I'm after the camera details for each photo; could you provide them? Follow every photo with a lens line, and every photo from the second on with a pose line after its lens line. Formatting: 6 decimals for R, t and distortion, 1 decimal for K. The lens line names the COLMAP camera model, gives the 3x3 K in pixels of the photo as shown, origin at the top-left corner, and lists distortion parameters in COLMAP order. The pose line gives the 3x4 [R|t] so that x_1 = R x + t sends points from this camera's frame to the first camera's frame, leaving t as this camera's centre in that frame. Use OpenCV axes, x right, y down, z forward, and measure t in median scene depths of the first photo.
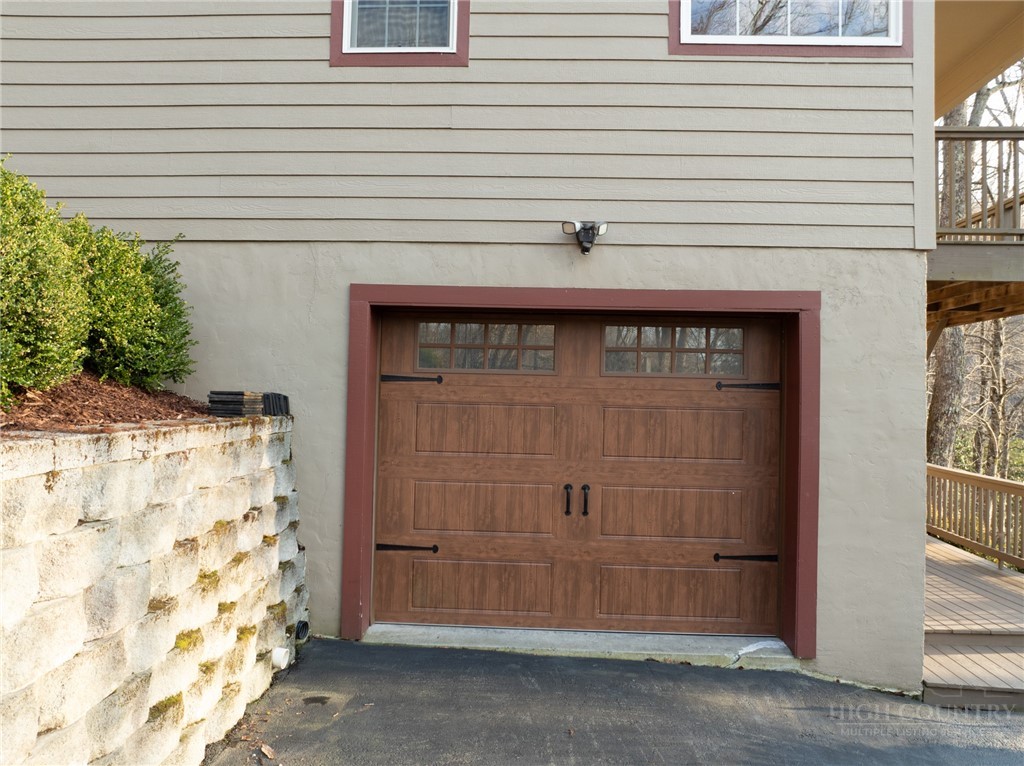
lens RADIAL K [[728.1, 0, 509.3], [0, 728.1, 379.4], [0, 0, 1]] dist [-0.041570, 0.015612]
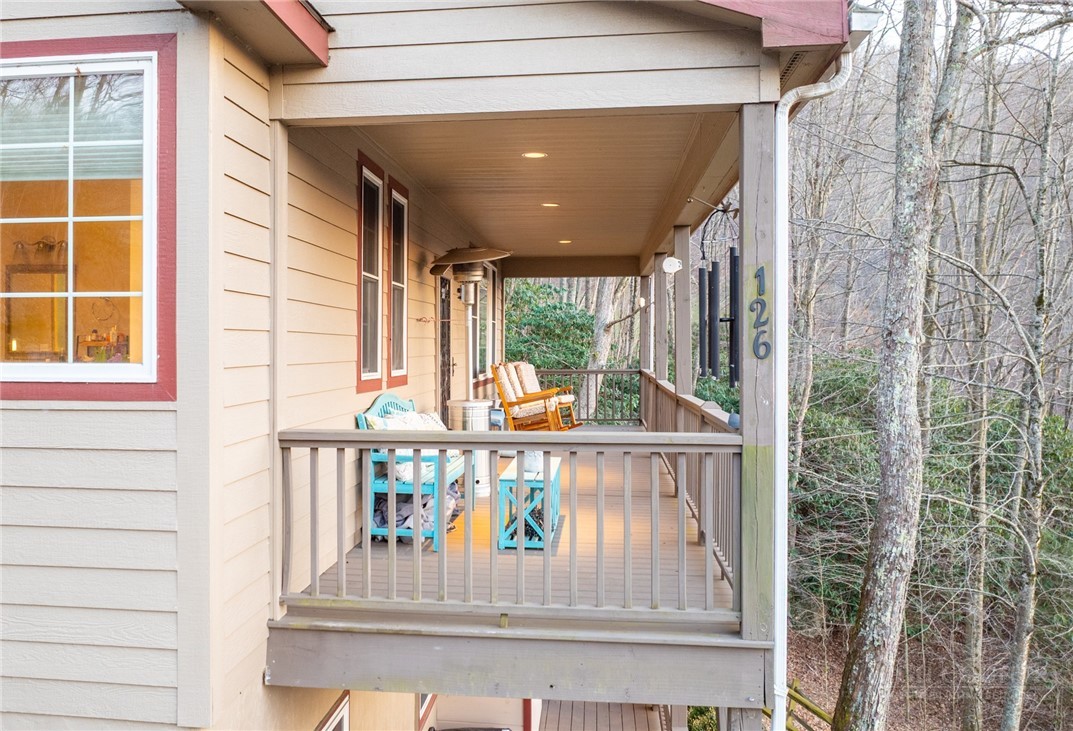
lens RADIAL K [[980.8, 0, 476.0], [0, 980.8, 333.7], [0, 0, 1]] dist [-0.036209, 0.000000]
pose [[0.996390, -0.022386, -0.081888, 0.852329], [0.023258, 0.999682, 0.009703, -0.491240], [0.081645, -0.011572, 0.996594, 0.202737]]
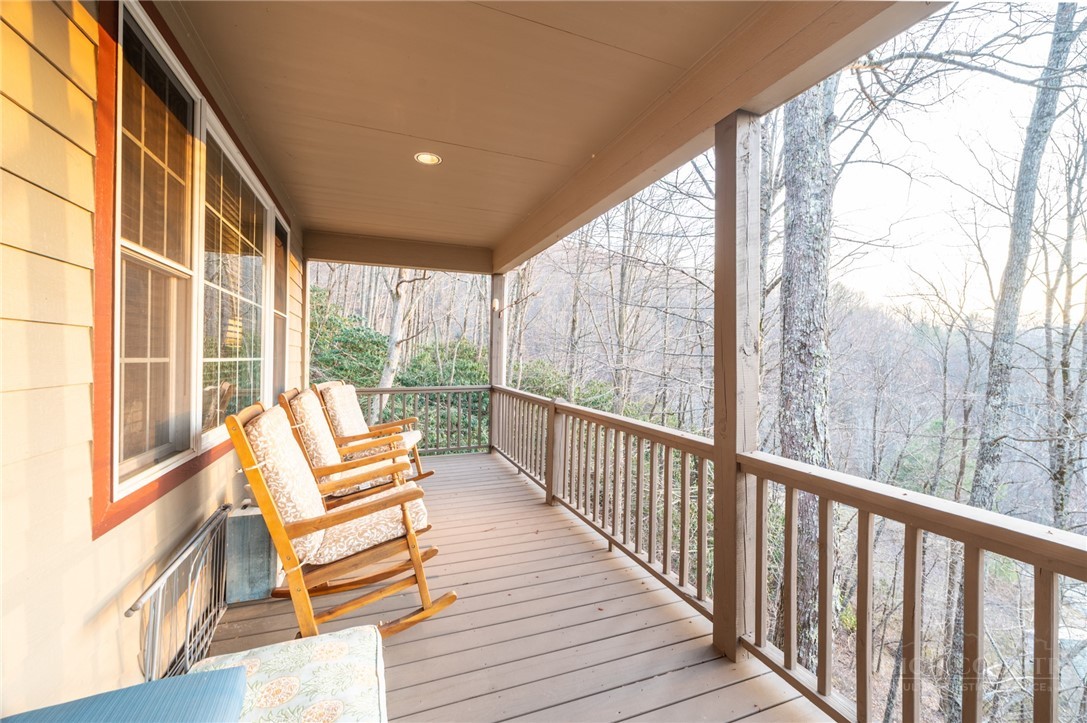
lens RADIAL K [[437.3, 0, 544.3], [0, 437.3, 359.1], [0, 0, 1]] dist [-0.000752, -0.000019]
pose [[0.915672, -0.013161, 0.401711, 0.780038], [-0.000329, 0.999439, 0.033494, -0.444930], [-0.401927, -0.030802, 0.915154, 2.195981]]
